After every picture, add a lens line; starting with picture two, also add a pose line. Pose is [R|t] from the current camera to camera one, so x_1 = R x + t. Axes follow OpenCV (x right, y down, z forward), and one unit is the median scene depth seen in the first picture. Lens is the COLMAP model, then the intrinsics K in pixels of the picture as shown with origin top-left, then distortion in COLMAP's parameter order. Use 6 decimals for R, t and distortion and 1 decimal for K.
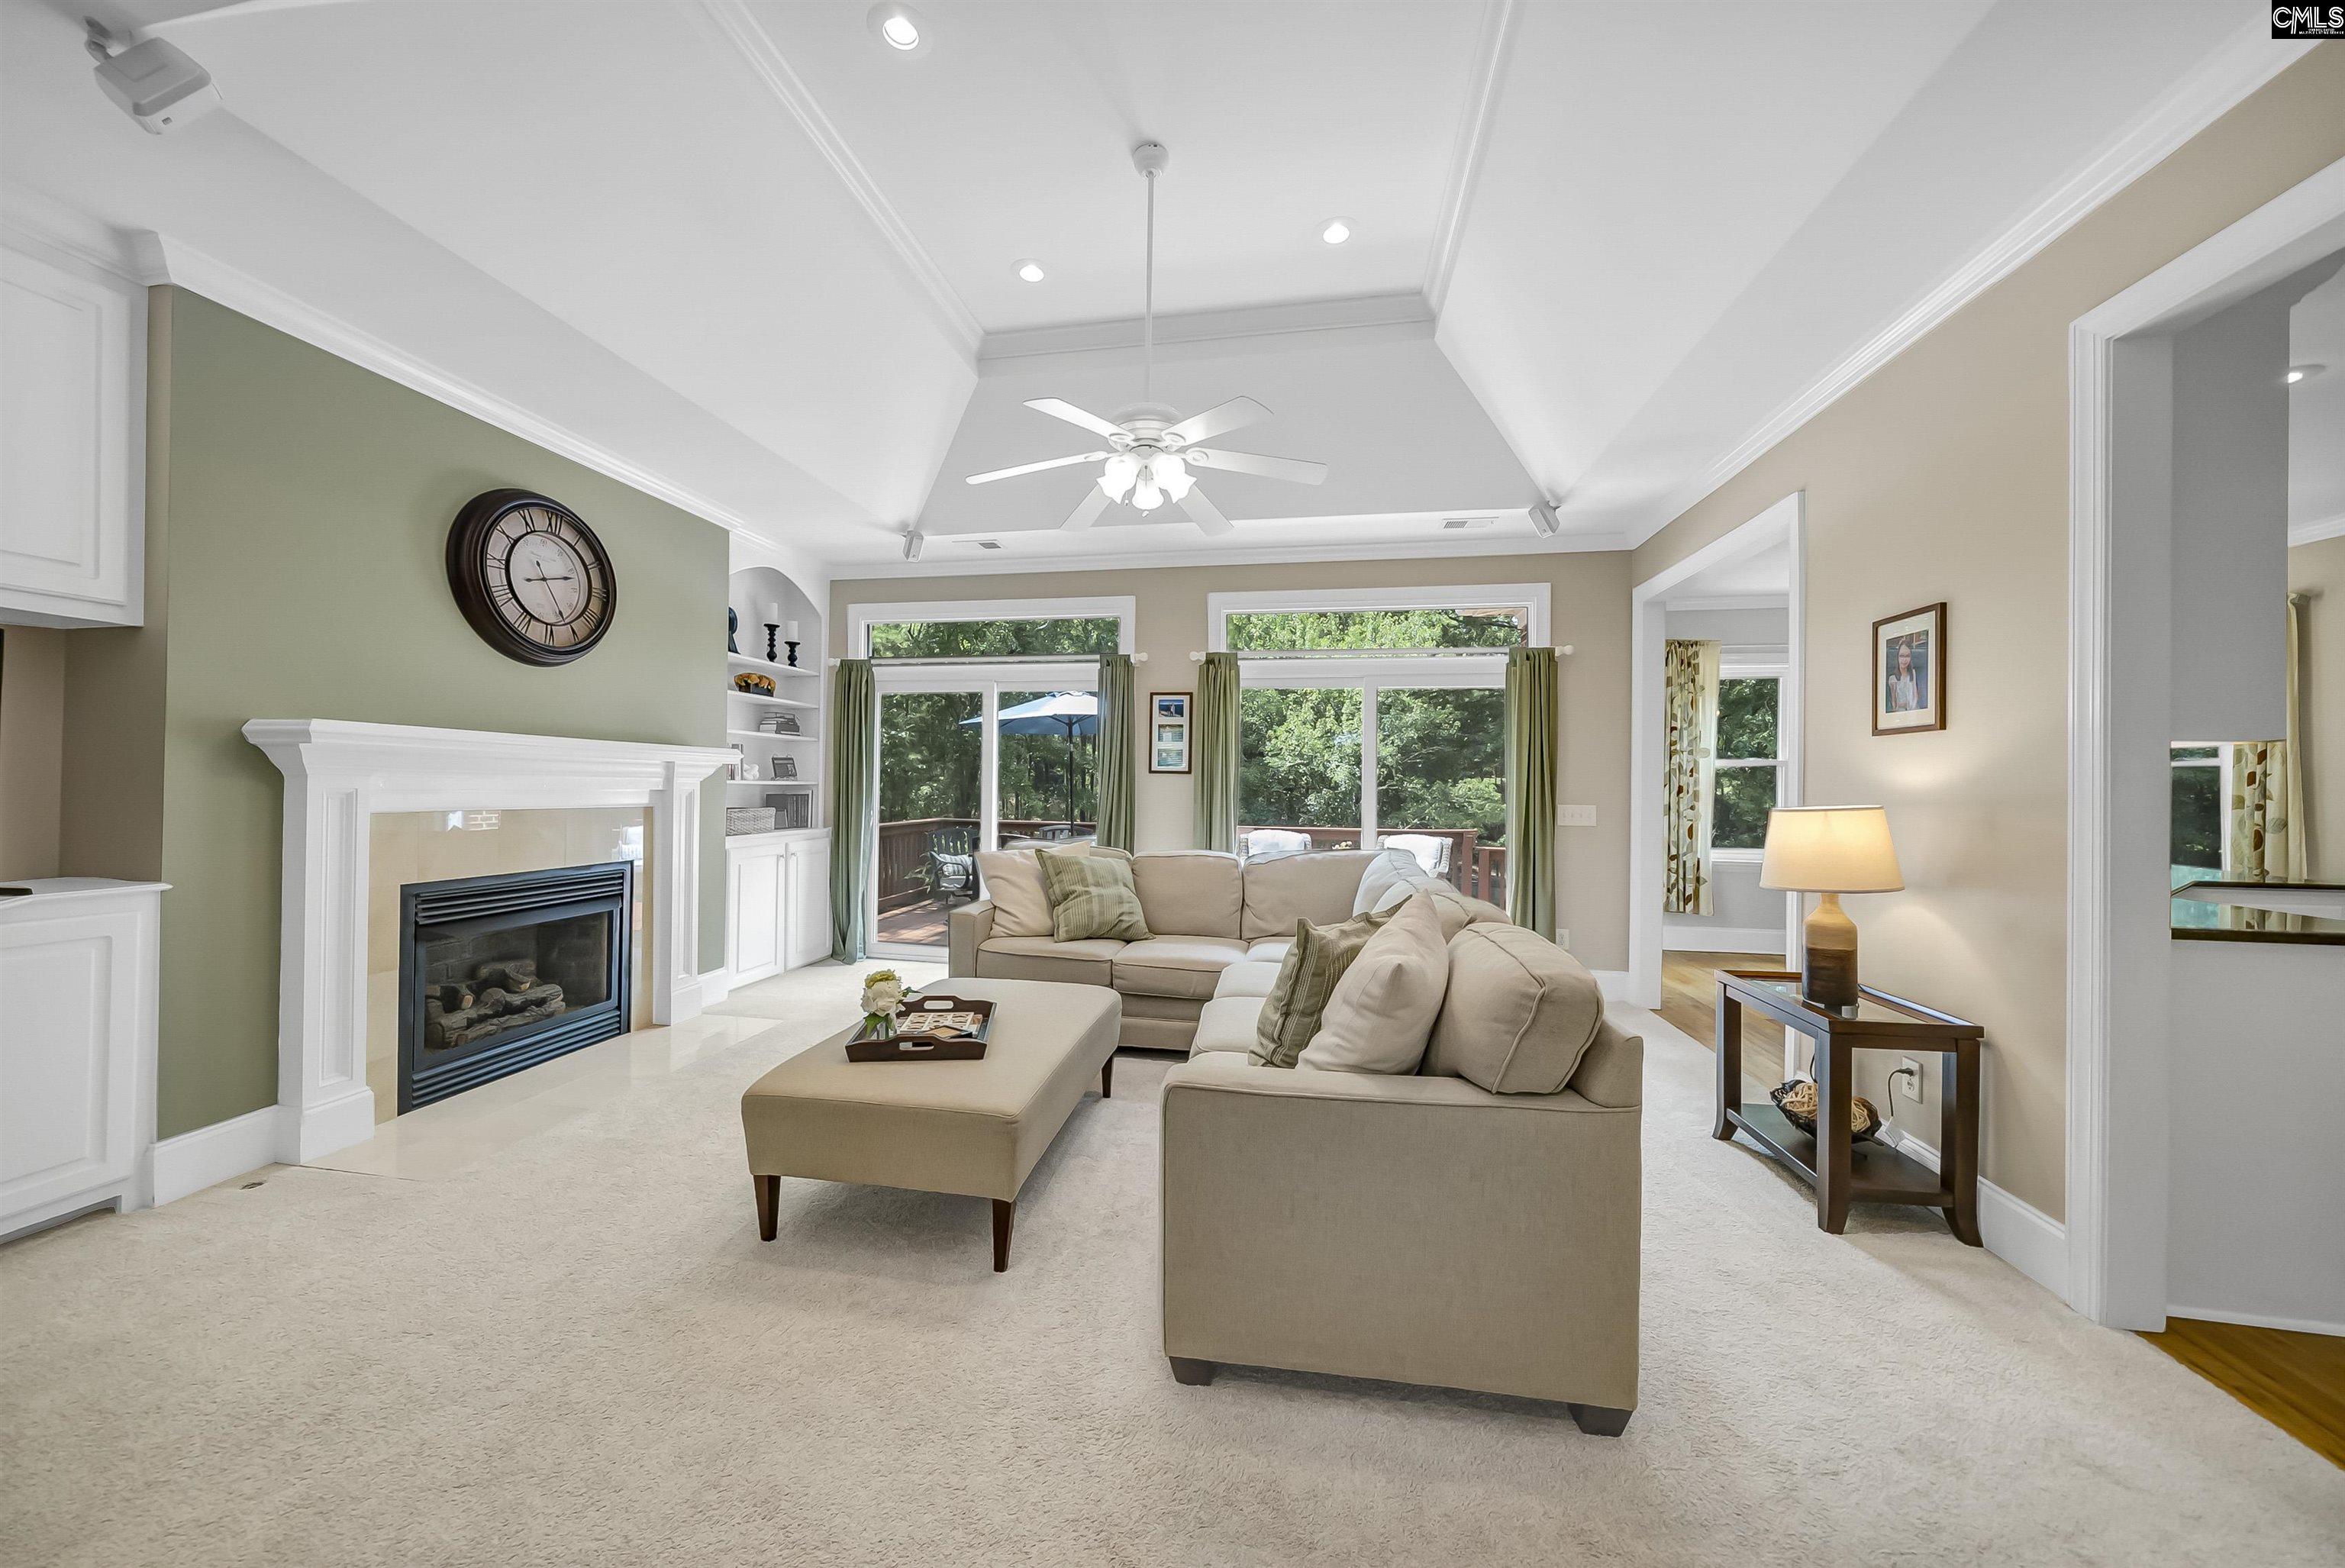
lens RADIAL K [[830.7, 0, 1156.7], [0, 830.7, 781.6], [0, 0, 1]] dist [-0.002521, -0.000151]
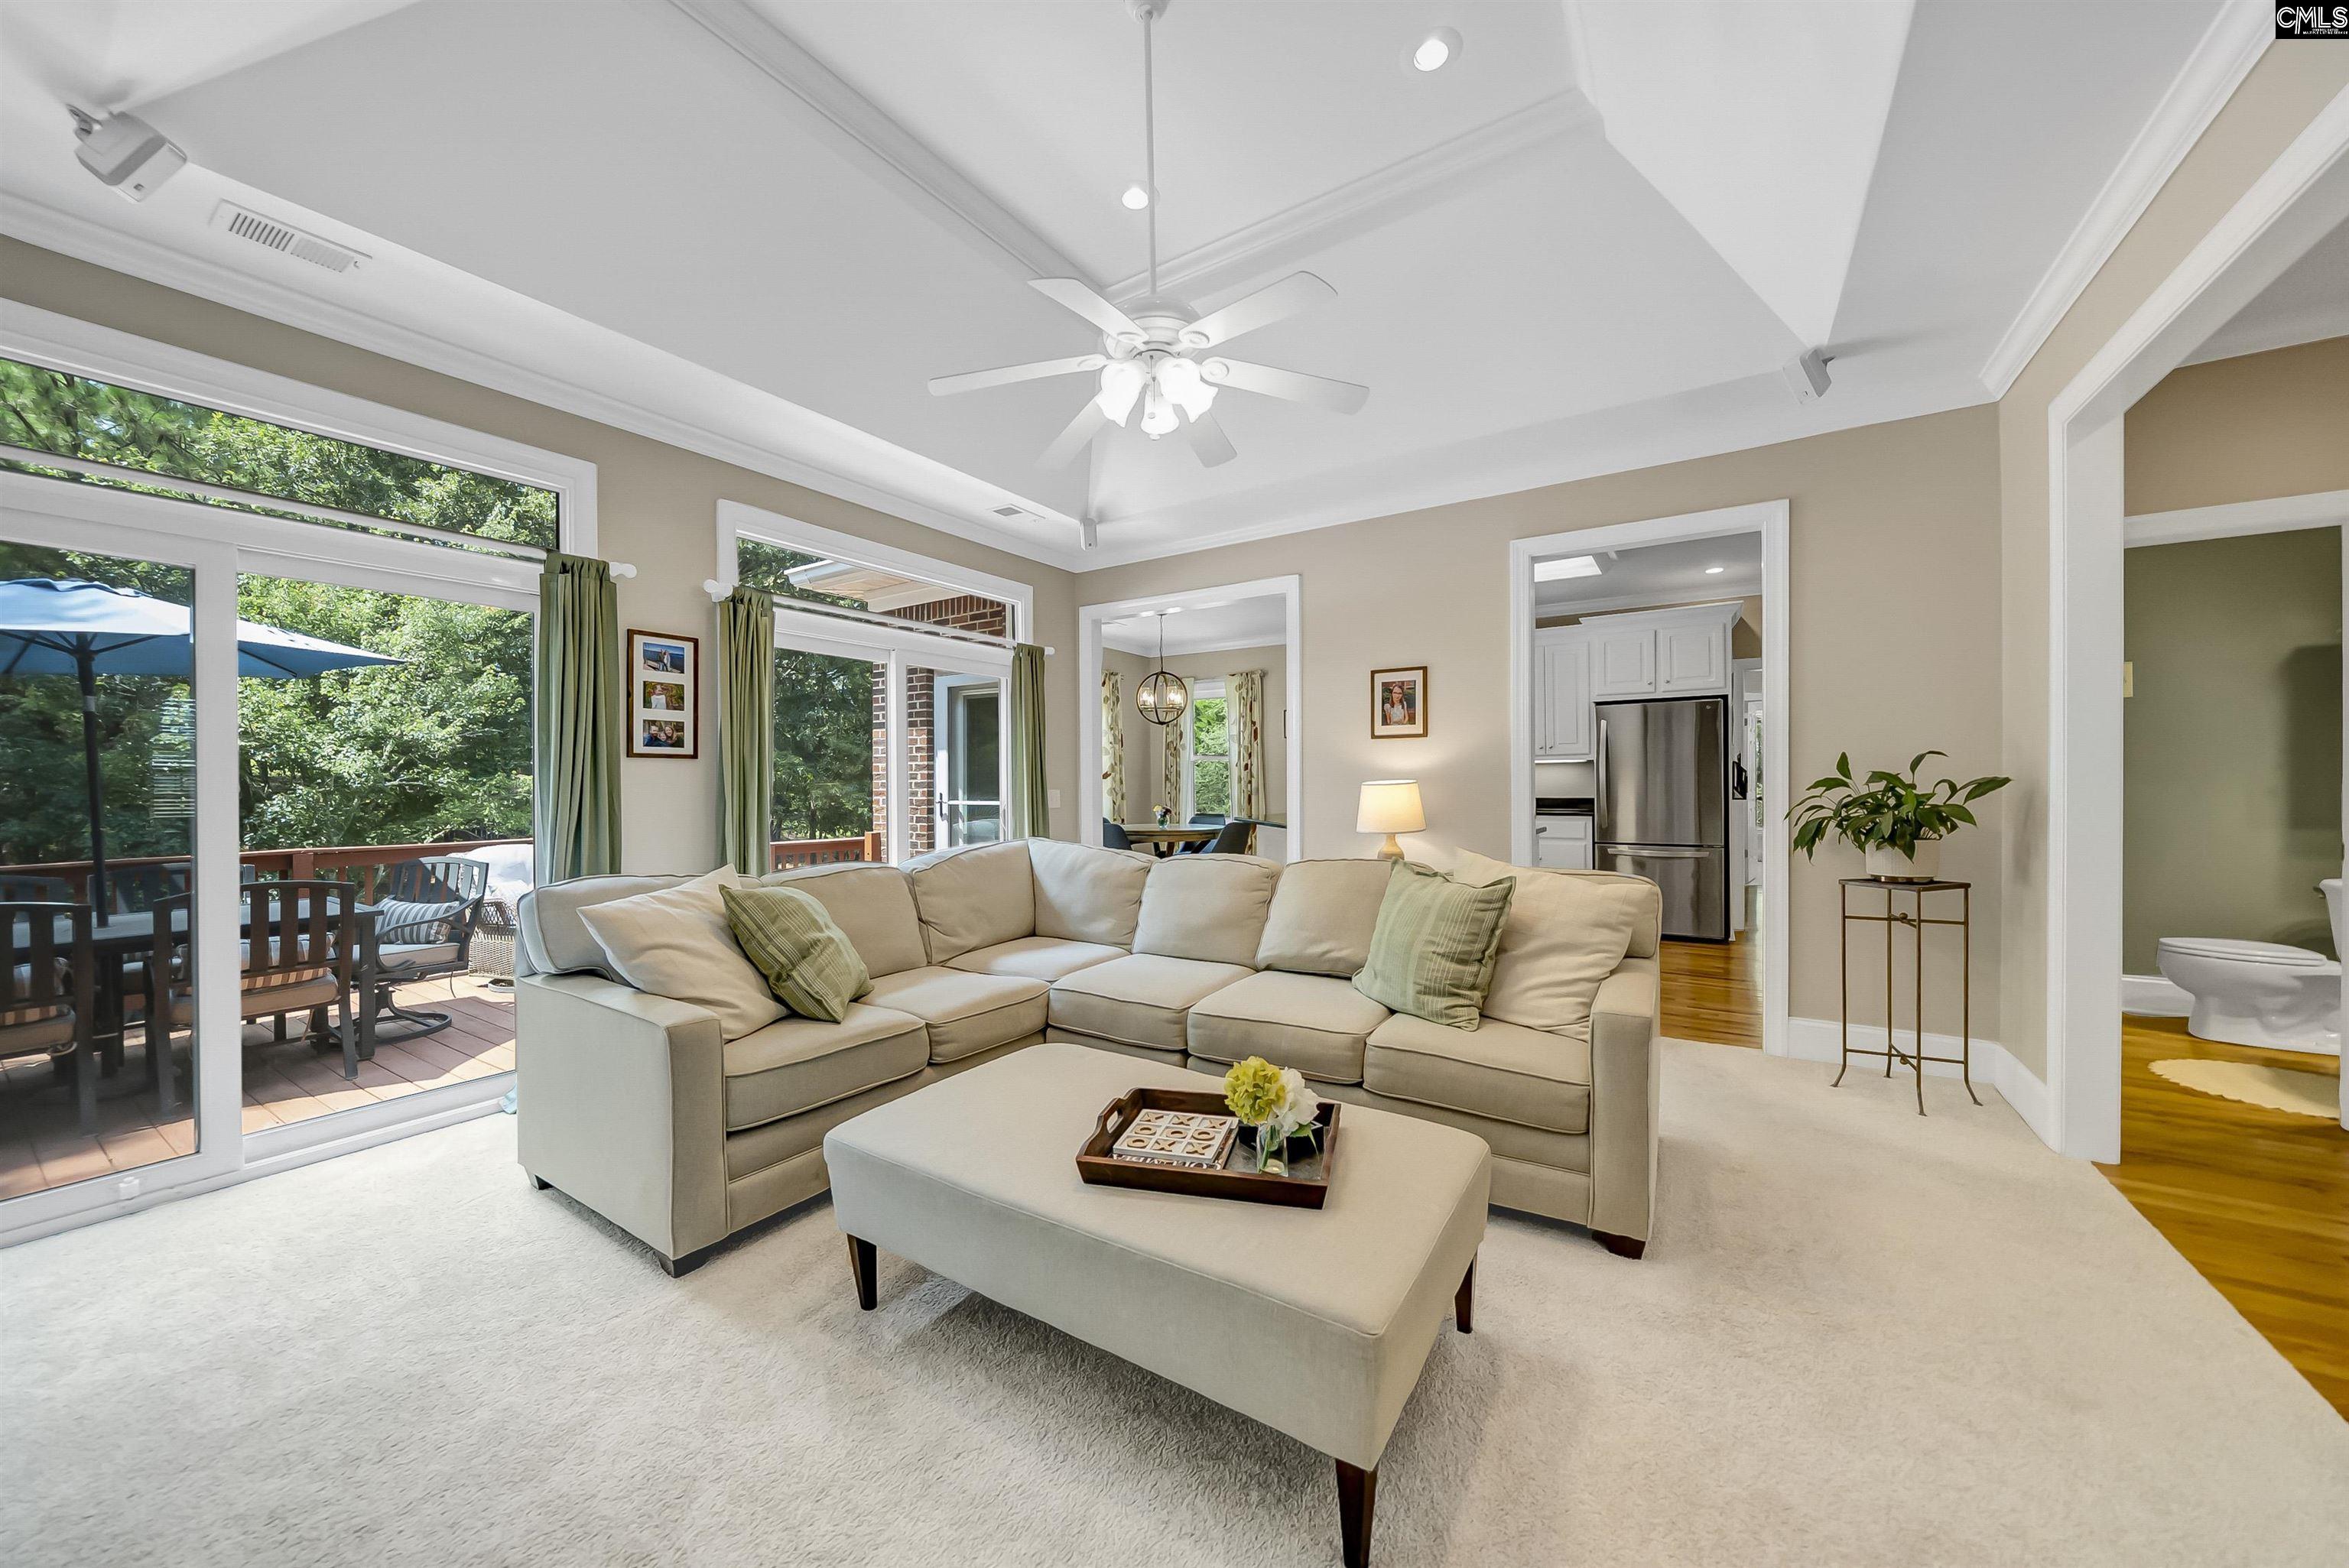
lens RADIAL K [[832.0, 0, 1158.6], [0, 832.0, 781.6], [0, 0, 1]] dist [-0.002521, -0.000151]
pose [[0.398027, -0.014249, 0.917263, -0.538392], [0.005828, 0.999898, 0.013004, 0.003428], [-0.917355, 0.000170, 0.398070, 0.474978]]
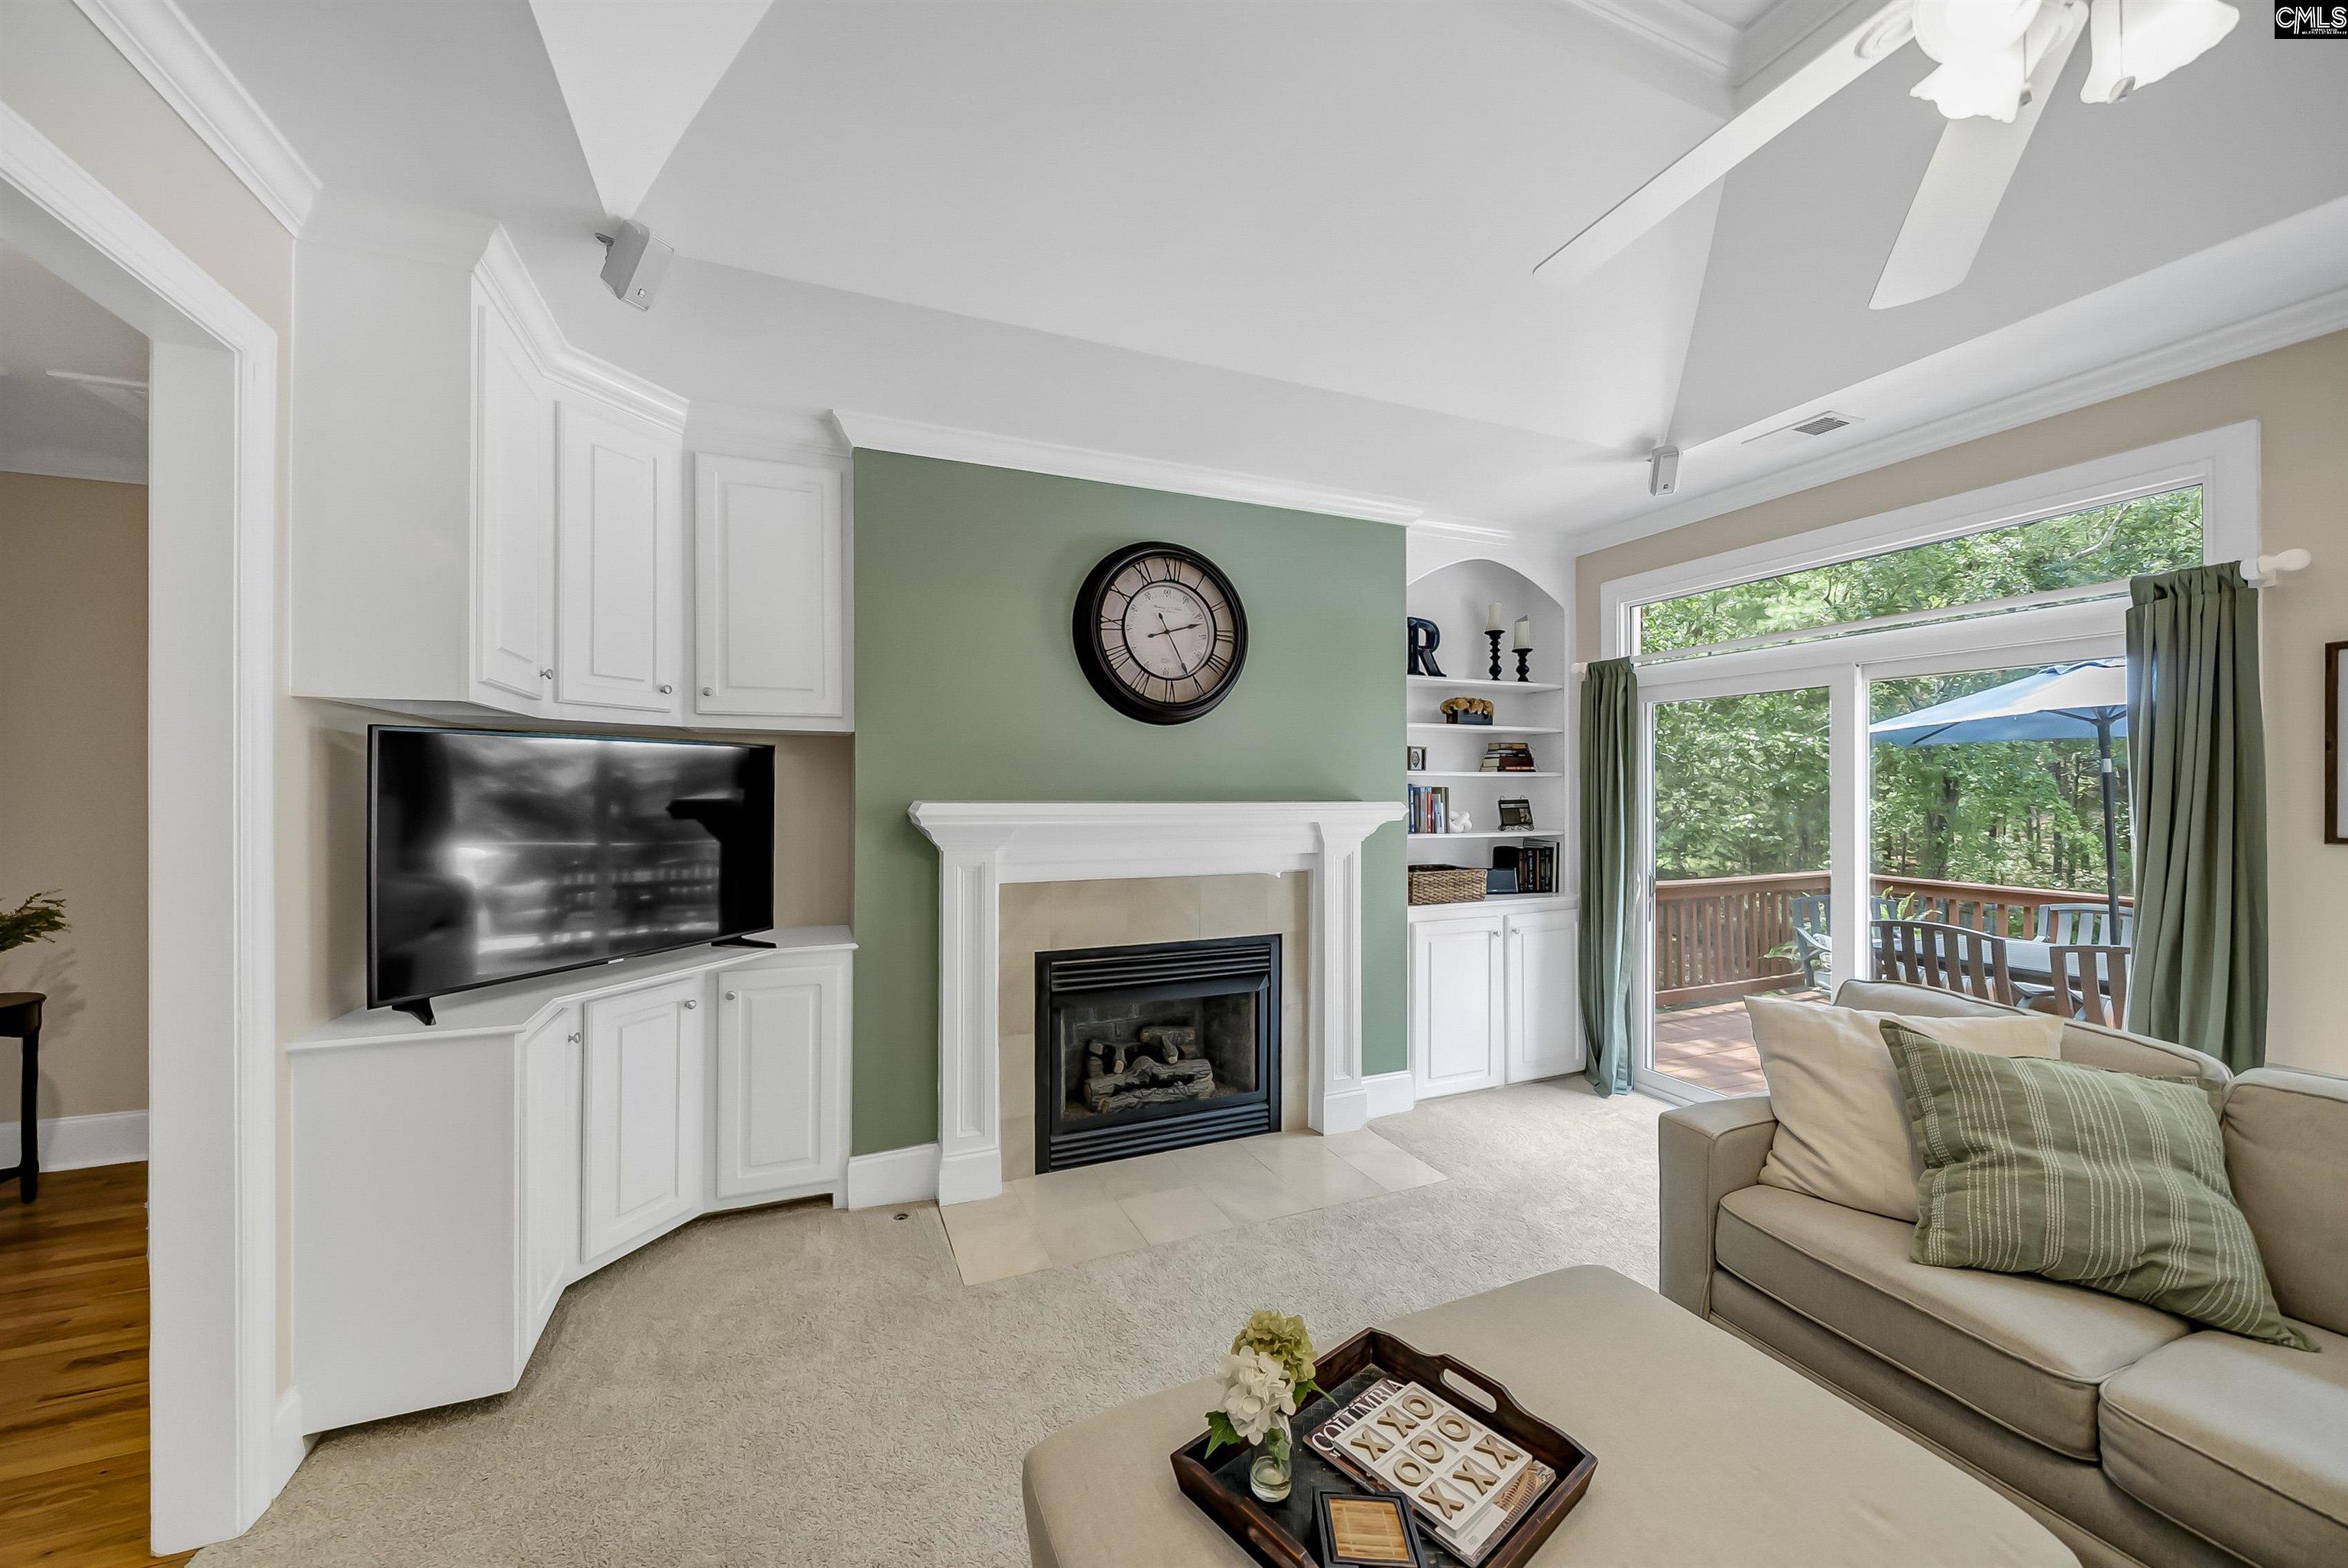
lens RADIAL K [[831.6, 0, 1158.2], [0, 831.6, 781.6], [0, 0, 1]] dist [-0.002521, -0.000151]
pose [[0.532355, -0.012069, -0.846435, 0.036930], [0.008127, 0.999925, -0.009146, -0.054637], [0.846482, -0.002010, 0.532414, 0.401587]]
